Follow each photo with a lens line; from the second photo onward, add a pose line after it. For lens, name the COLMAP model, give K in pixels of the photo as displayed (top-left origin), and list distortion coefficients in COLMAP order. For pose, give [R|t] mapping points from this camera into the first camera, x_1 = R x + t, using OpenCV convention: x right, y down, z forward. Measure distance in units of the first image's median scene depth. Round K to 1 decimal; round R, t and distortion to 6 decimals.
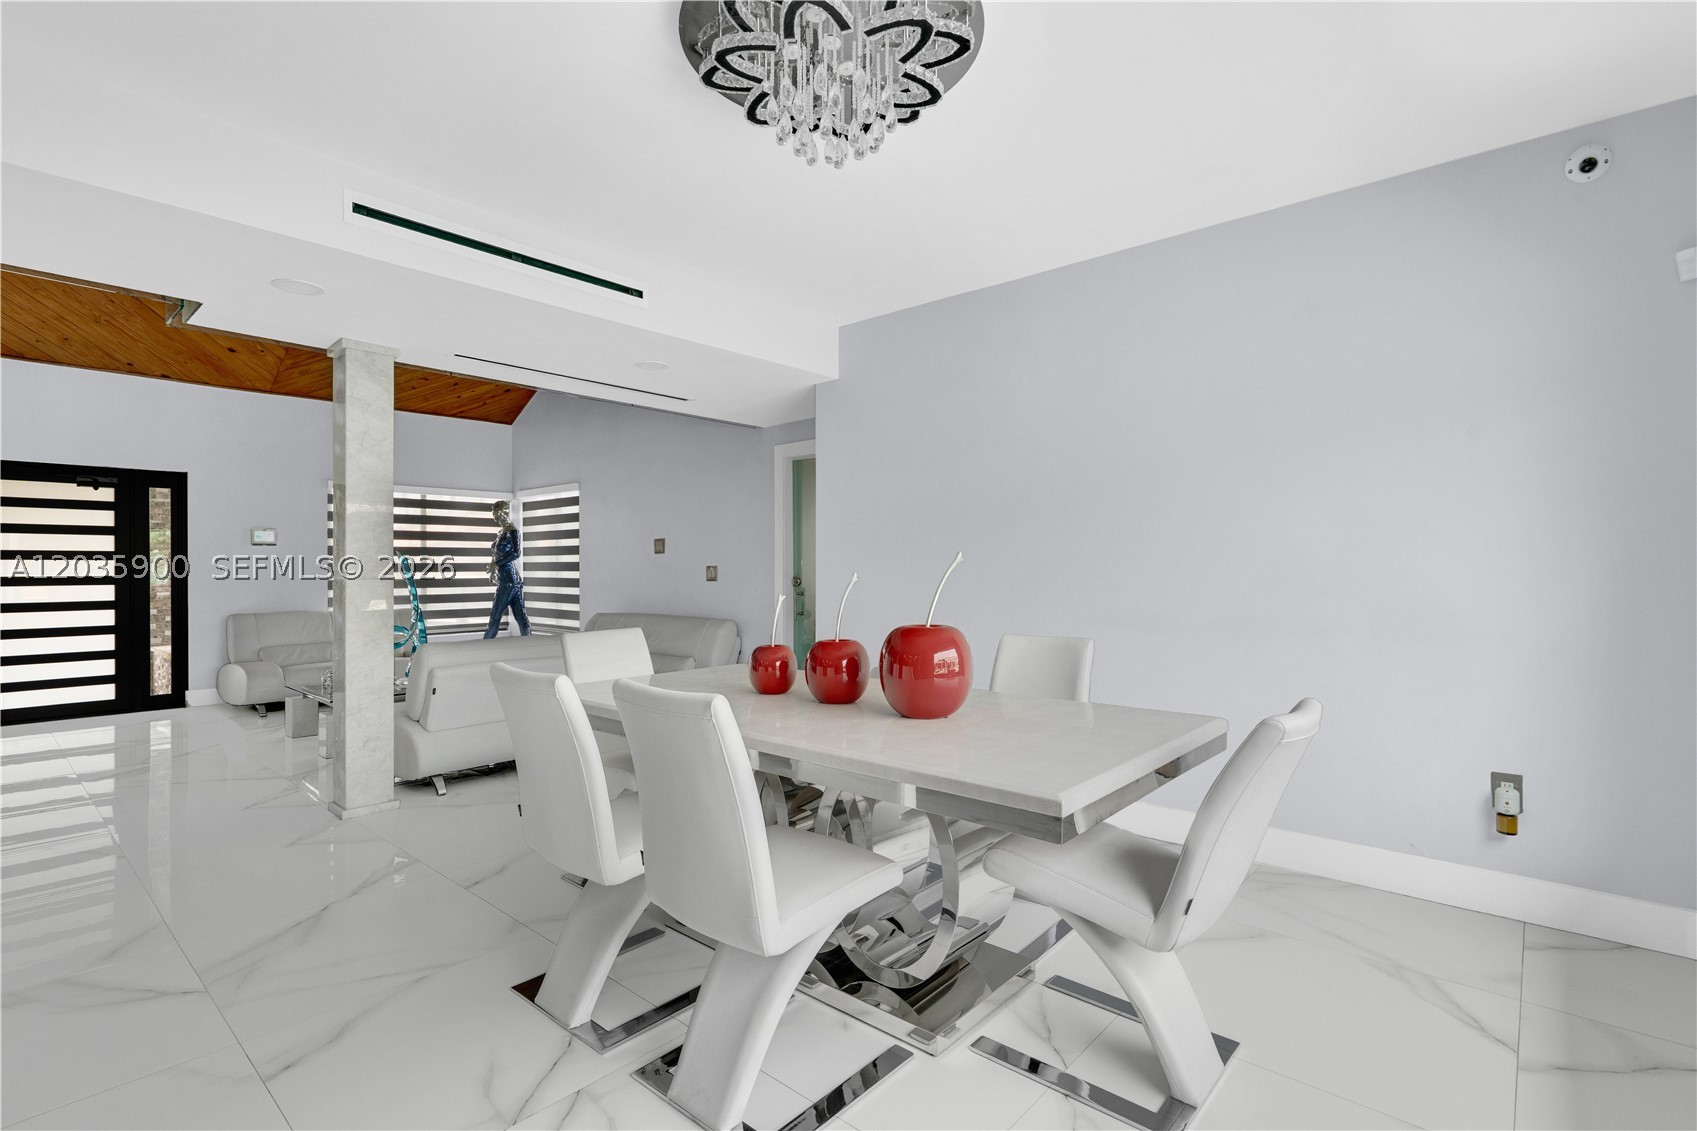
lens RADIAL K [[774.7, 0, 848.9], [0, 774.7, 573.0], [0, 0, 1]] dist [-0.001698, 0.000623]
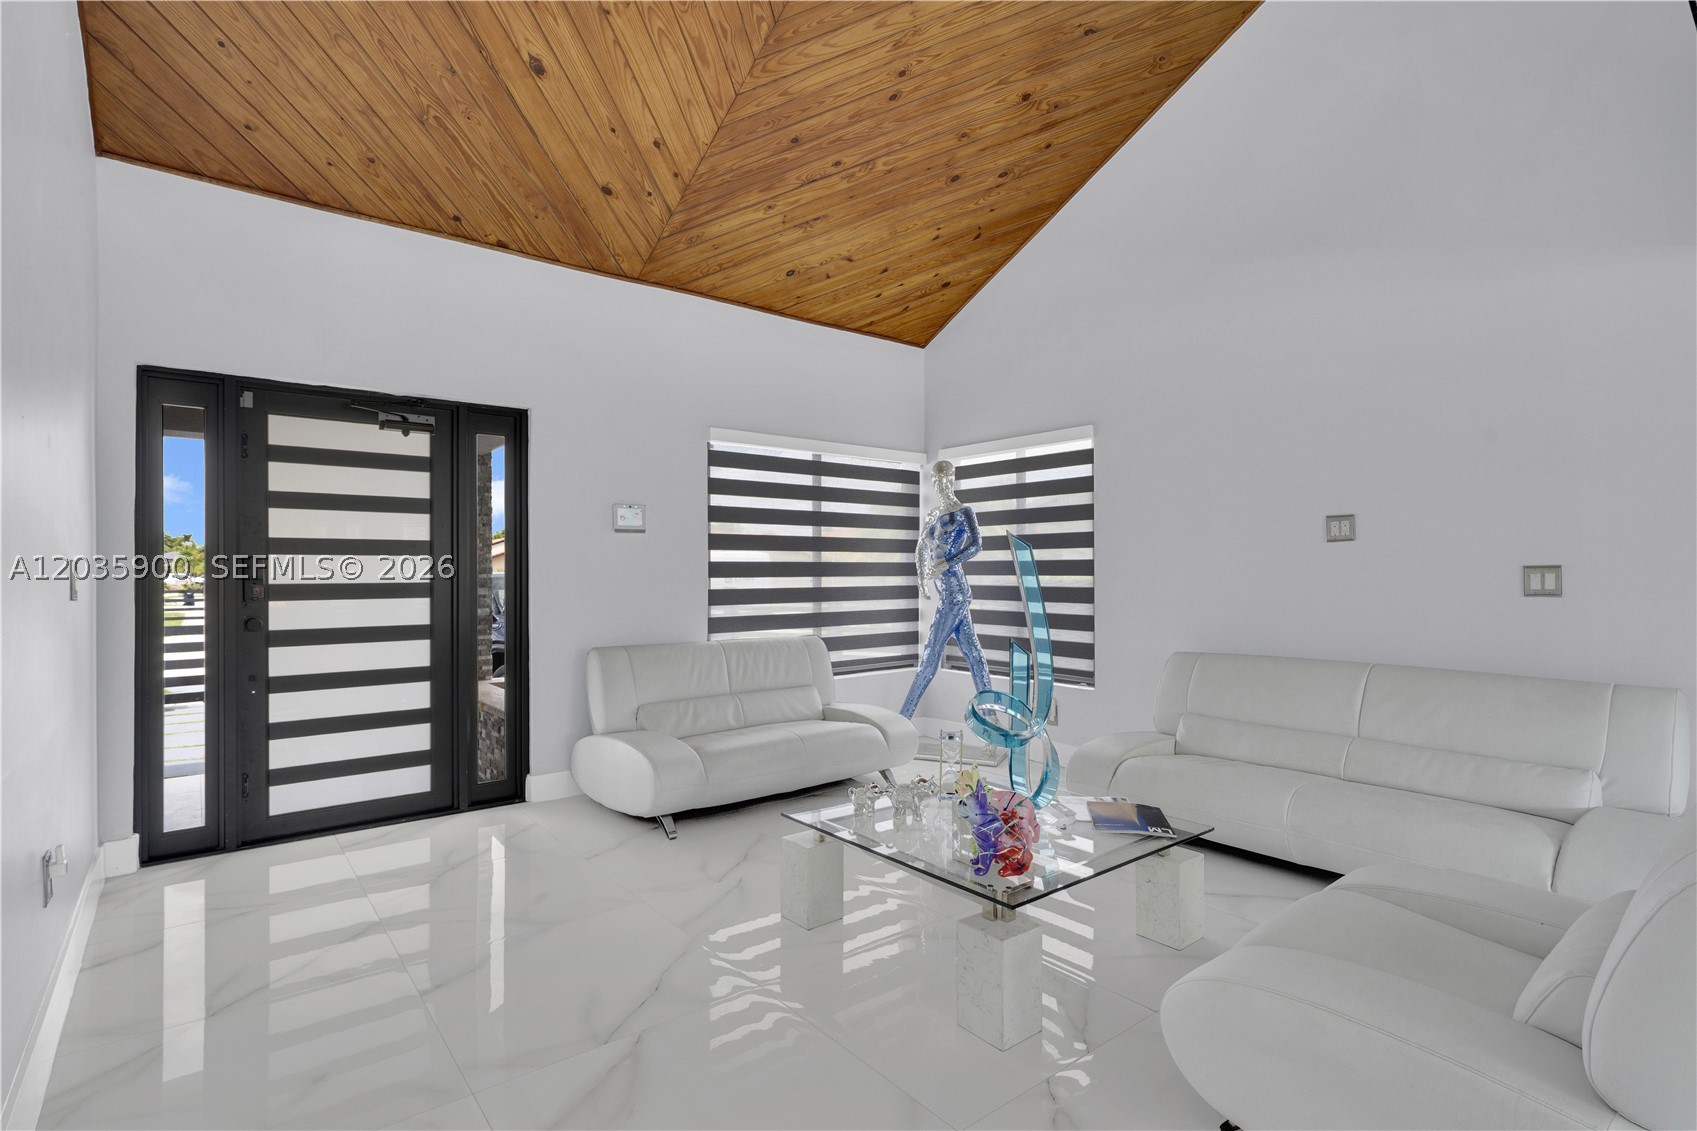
lens RADIAL K [[826.9, 0, 858.4], [0, 826.9, 574.6], [0, 0, 1]] dist [-0.007409, 0.000150]
pose [[0.983779, 0.000978, -0.179384, -0.499535], [-0.001390, 0.999997, -0.002169, -0.001539], [0.179381, 0.002384, 0.983777, 0.427538]]
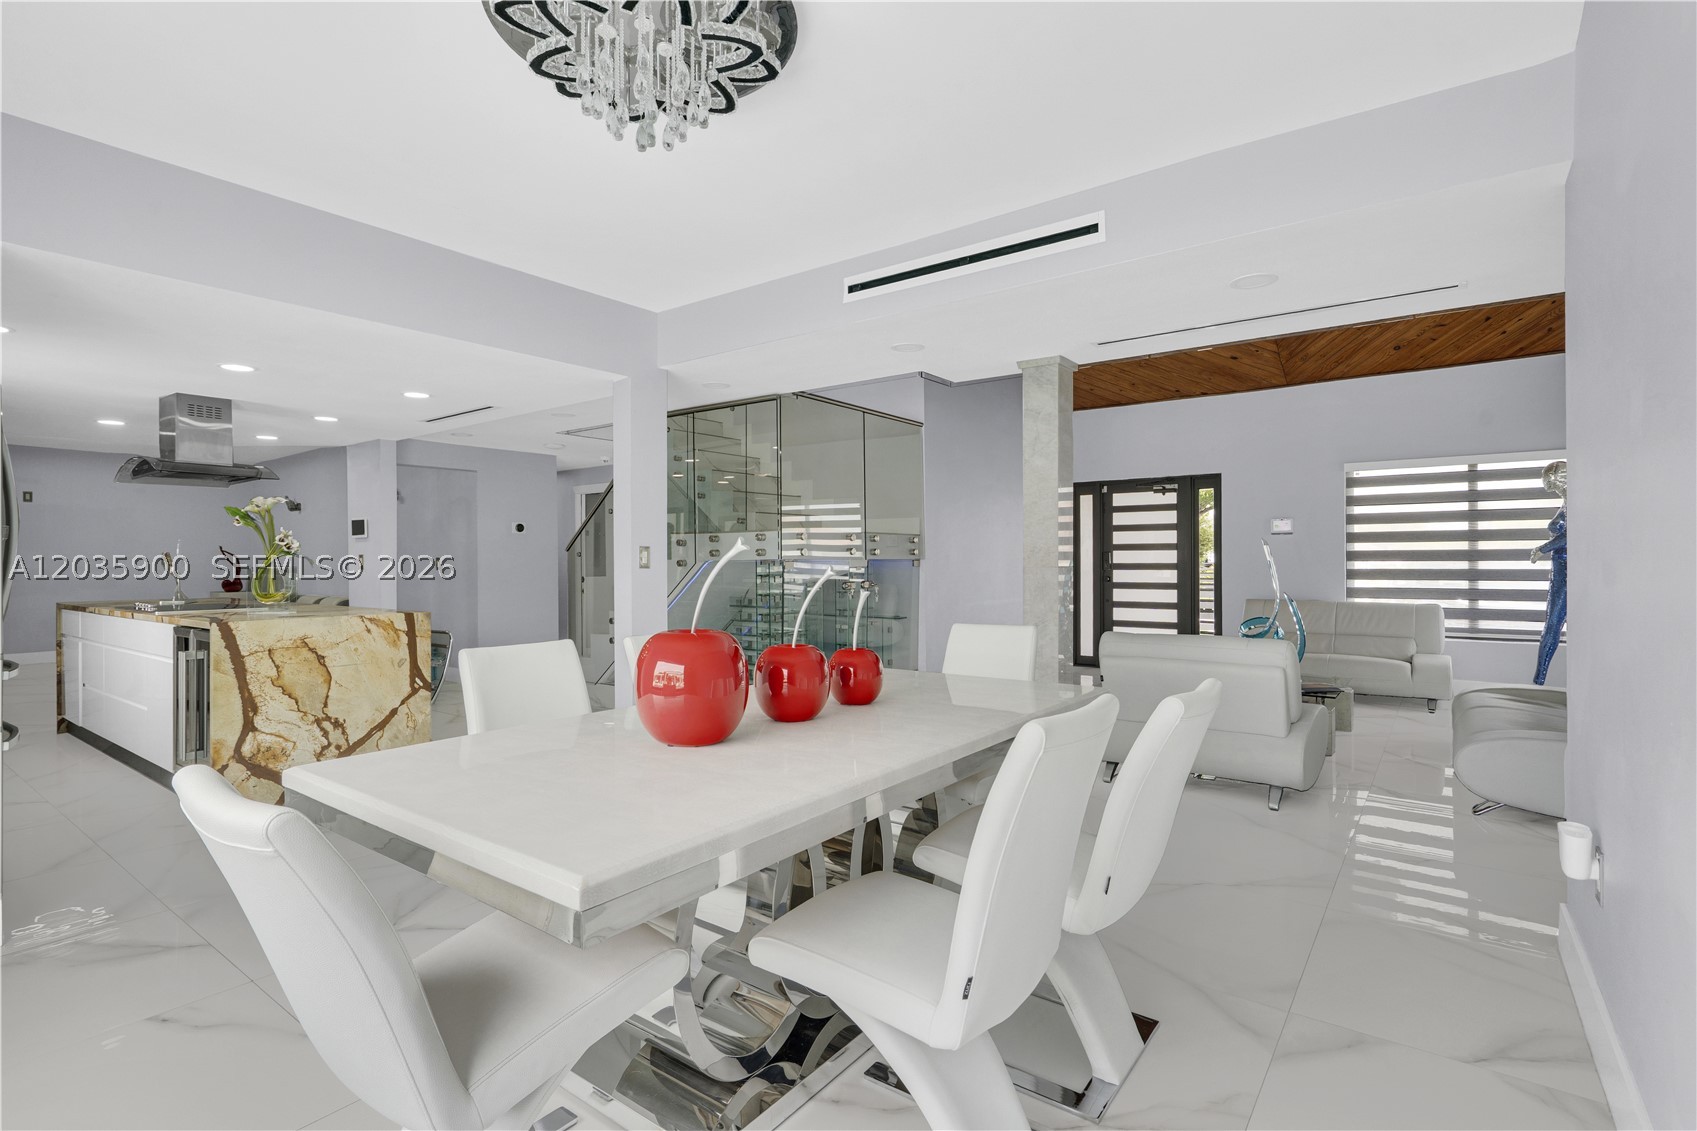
lens RADIAL K [[826.9, 0, 850.2], [0, 826.9, 557.6], [0, 0, 1]] dist [-0.007409, 0.000150]
pose [[0.067746, -0.000294, -0.997703, 0.330454], [-0.003739, 0.999993, -0.000548, -0.002139], [0.997696, 0.003768, 0.067744, 0.375449]]
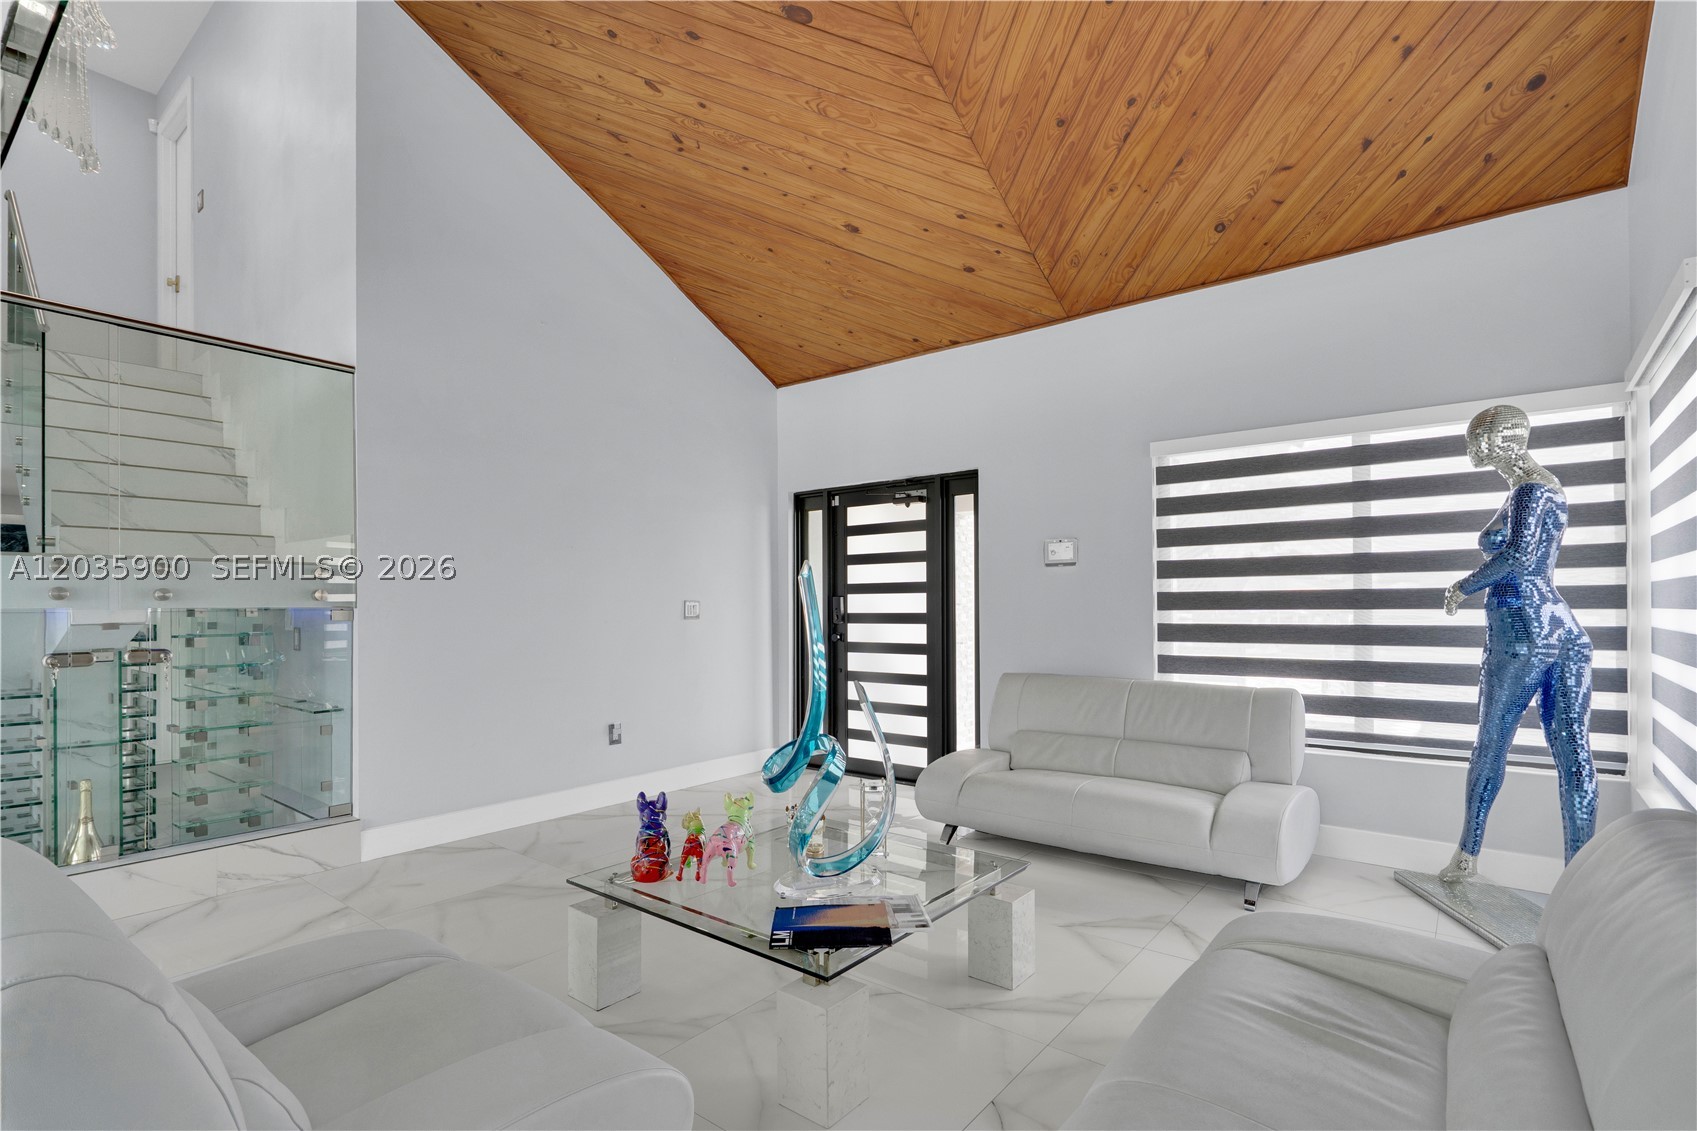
lens RADIAL K [[826.9, 0, 850.4], [0, 826.9, 609.6], [0, 0, 1]] dist [-0.007409, 0.000150]
pose [[0.009131, 0.001580, -0.999957, -0.097590], [-0.006264, 0.999979, 0.001523, -0.000436], [0.999939, 0.006250, 0.009141, 0.888387]]
